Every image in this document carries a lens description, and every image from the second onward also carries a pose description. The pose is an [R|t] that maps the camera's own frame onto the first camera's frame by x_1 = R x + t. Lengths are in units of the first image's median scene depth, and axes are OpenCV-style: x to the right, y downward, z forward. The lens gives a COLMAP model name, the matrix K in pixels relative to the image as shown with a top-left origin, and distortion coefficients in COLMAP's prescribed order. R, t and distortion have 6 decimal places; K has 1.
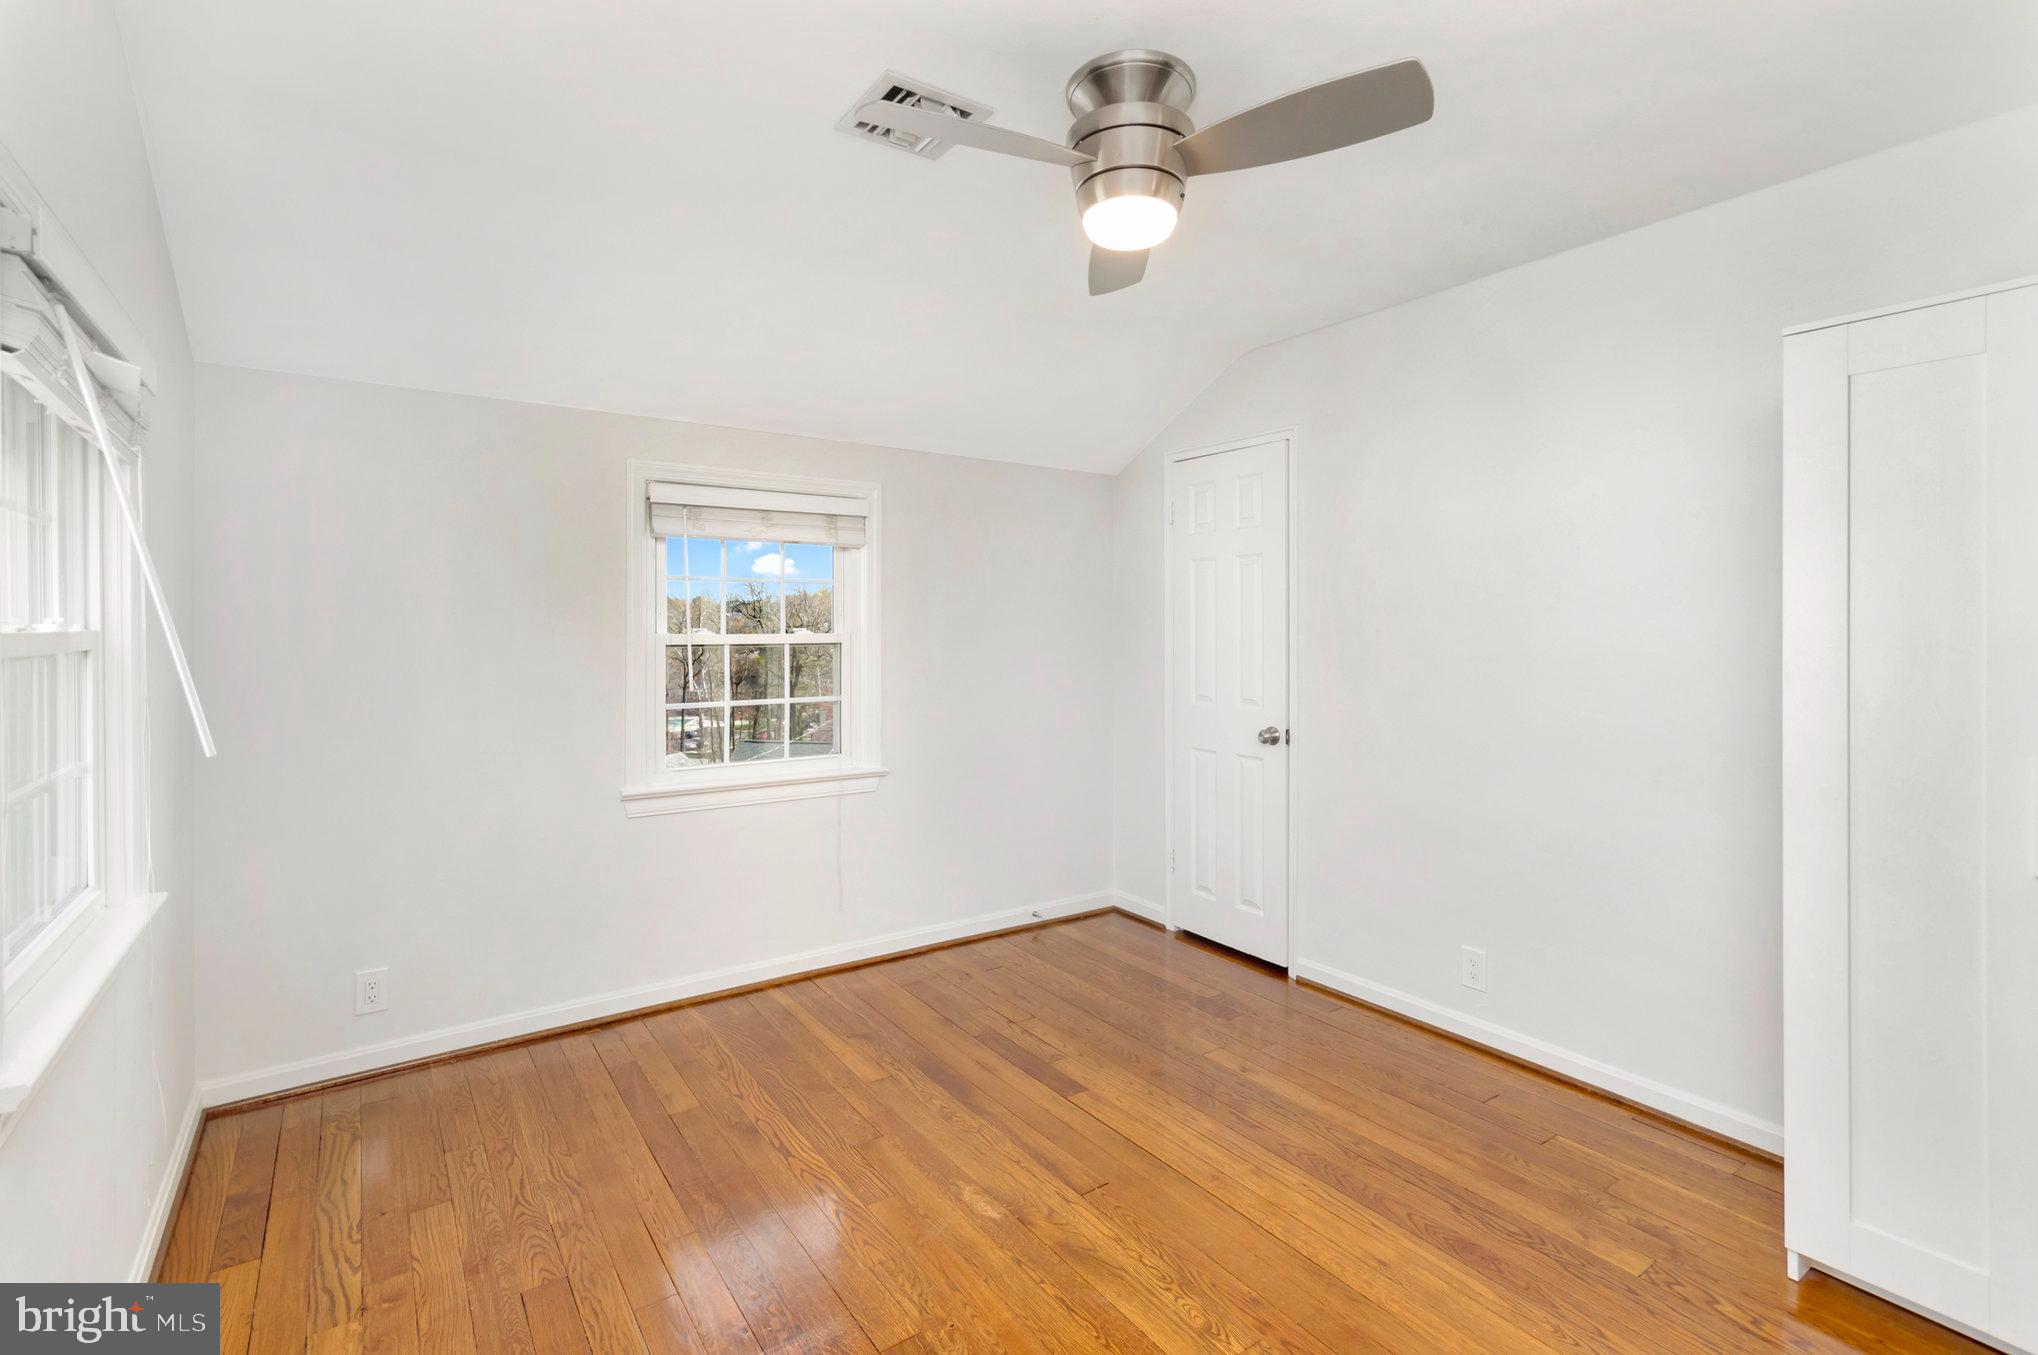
lens RADIAL K [[935.4, 0, 1011.0], [0, 935.4, 623.9], [0, 0, 1]] dist [0.003804, -0.000477]
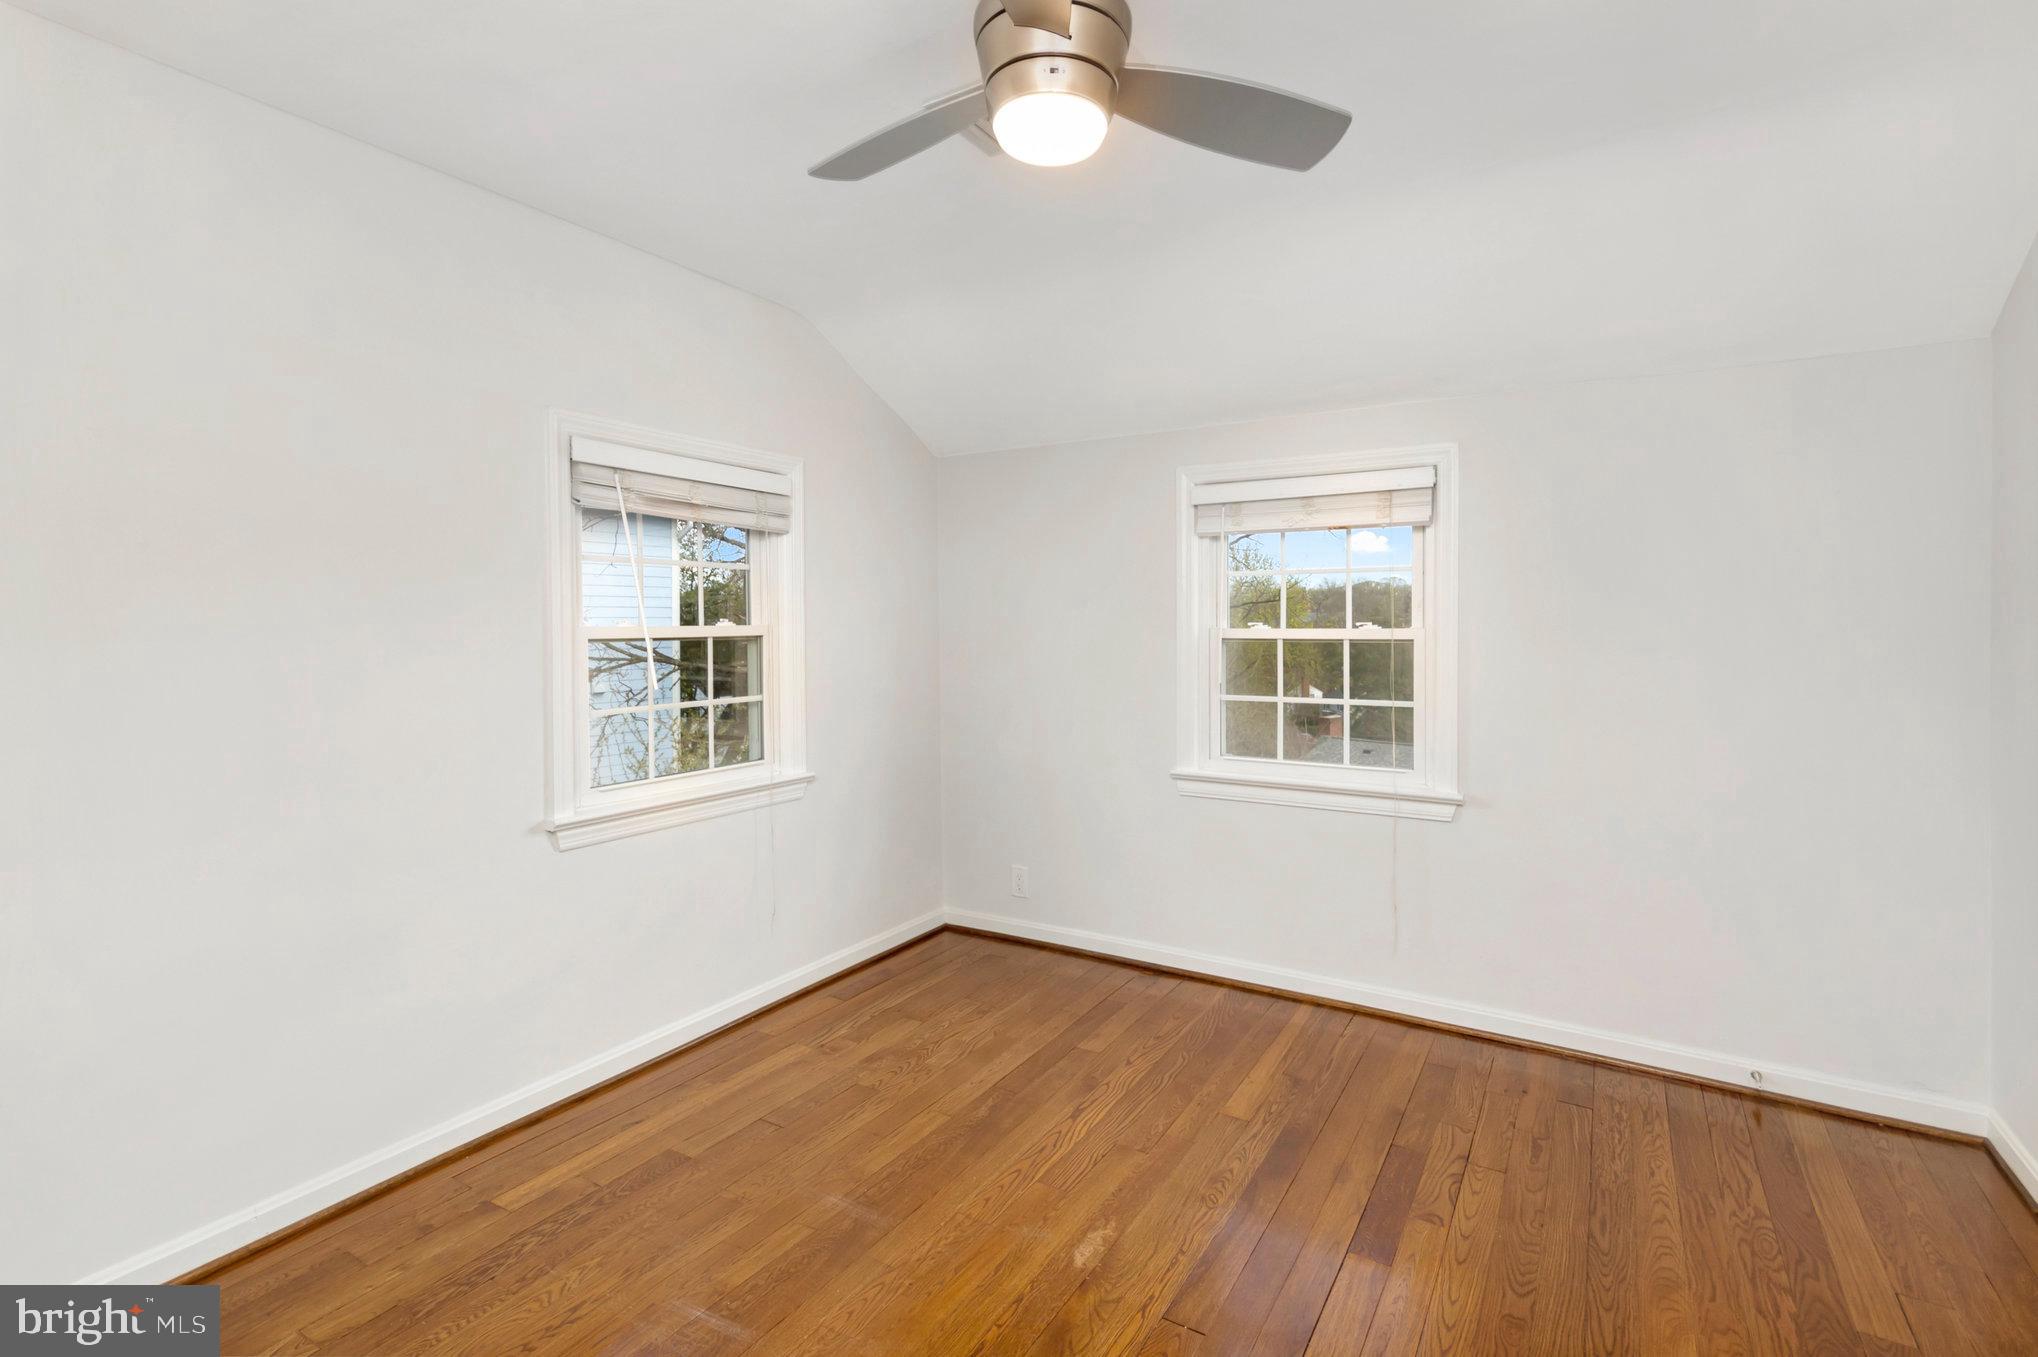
lens RADIAL K [[940.9, 0, 1031.2], [0, 940.9, 633.0], [0, 0, 1]] dist [0.005316, 0.000383]
pose [[0.404163, 0.007397, -0.914657, 0.527088], [0.004595, 0.999938, 0.010117, 0.005116], [0.914675, -0.008292, 0.404104, 0.388800]]
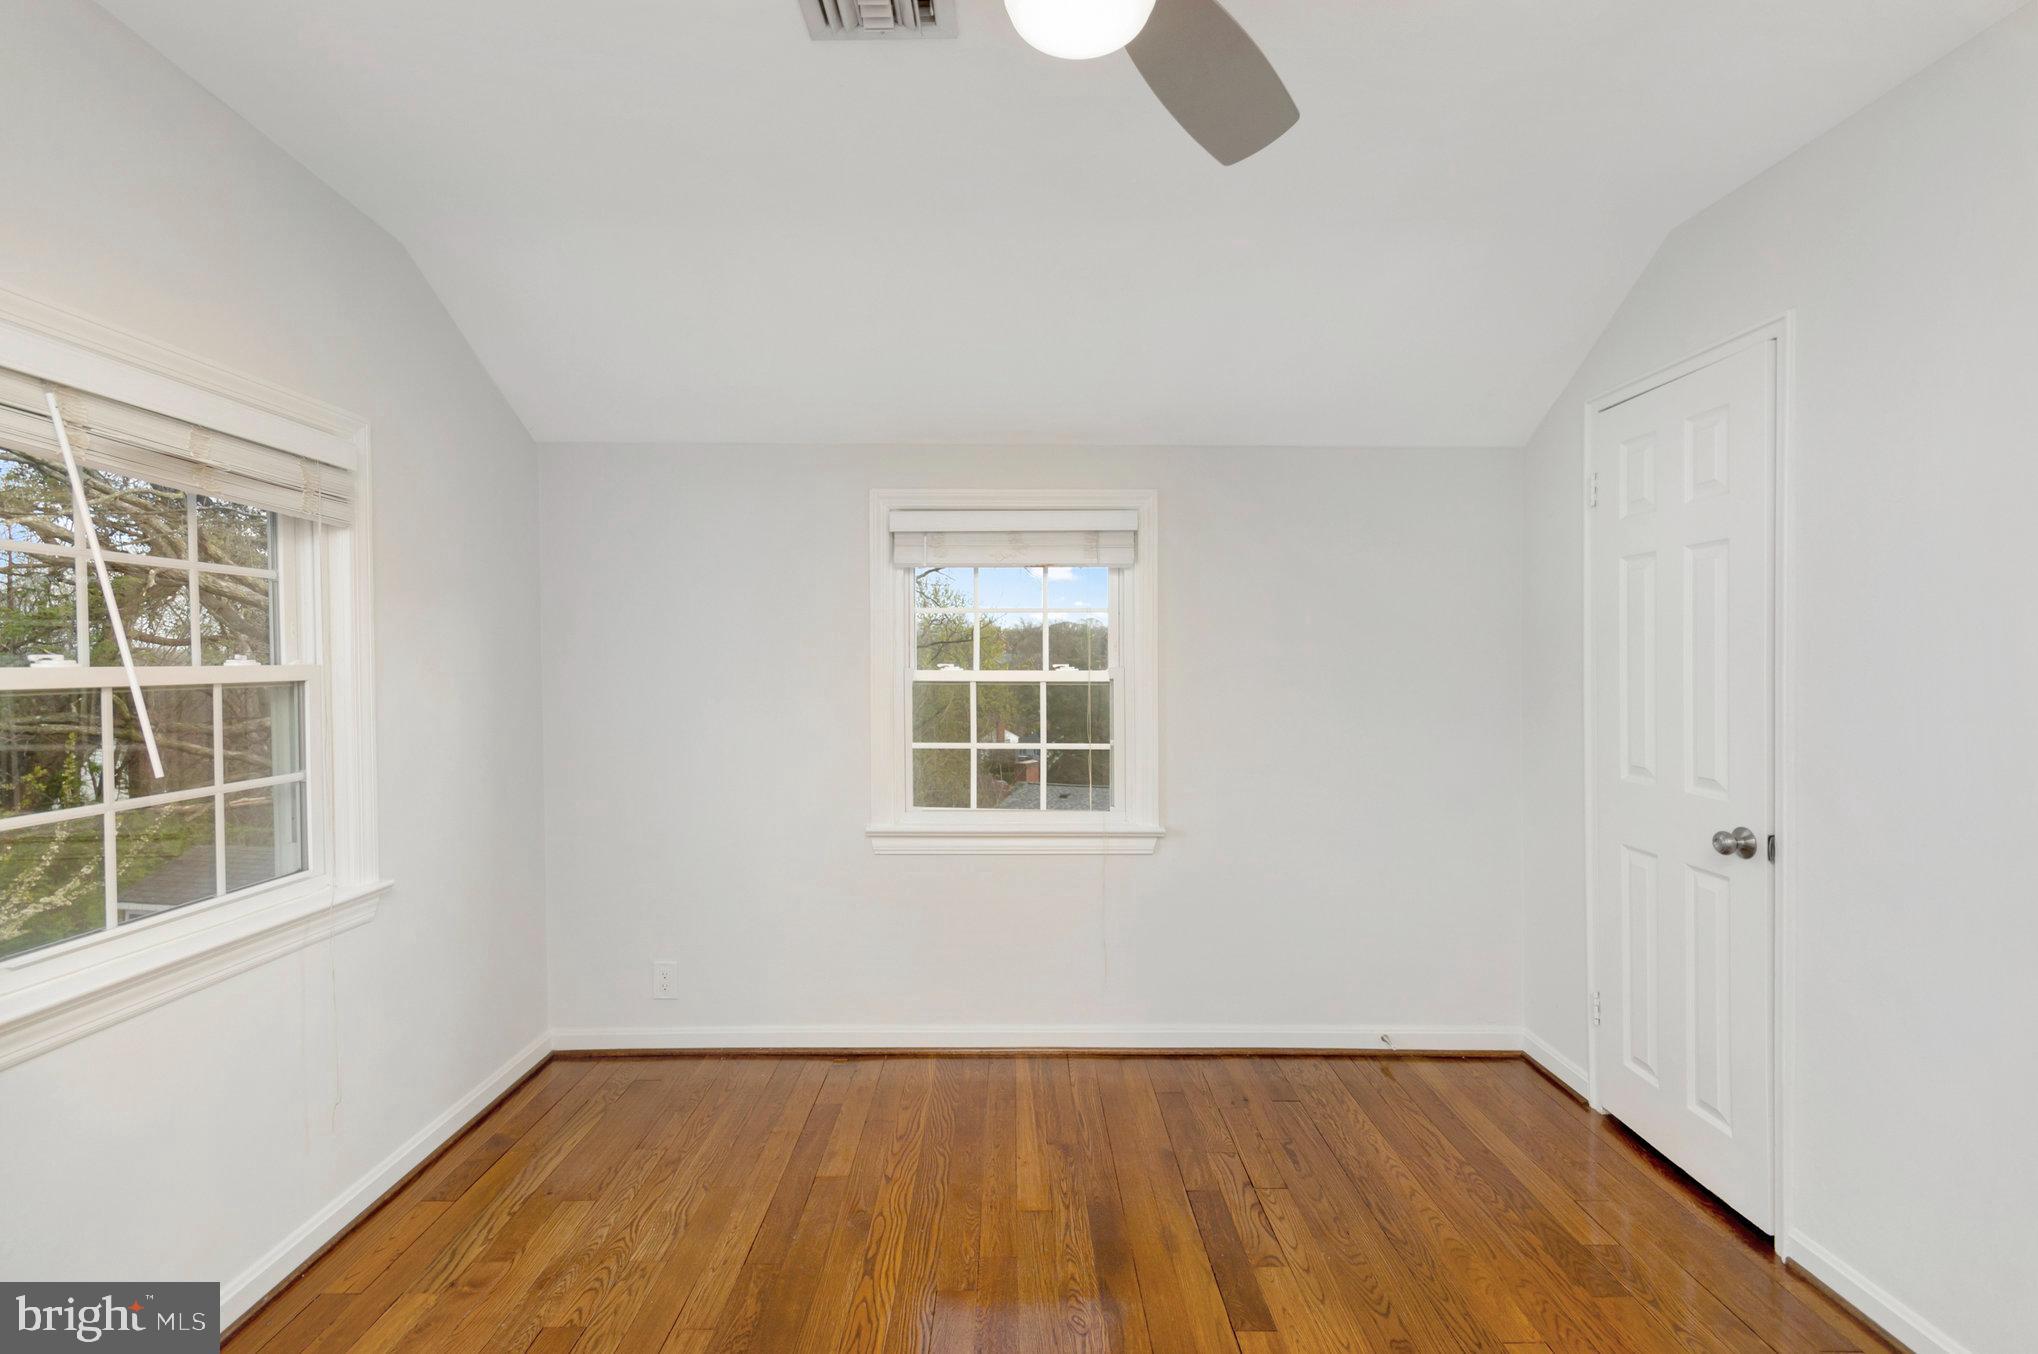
lens RADIAL K [[909.3, 0, 1011.6], [0, 909.3, 677.3], [0, 0, 1]] dist [0.003693, -0.000249]
pose [[0.821528, 0.008727, -0.570101, 0.252935], [0.002694, 0.999812, 0.019187, 0.002190], [0.570162, -0.017299, 0.821350, 0.290940]]
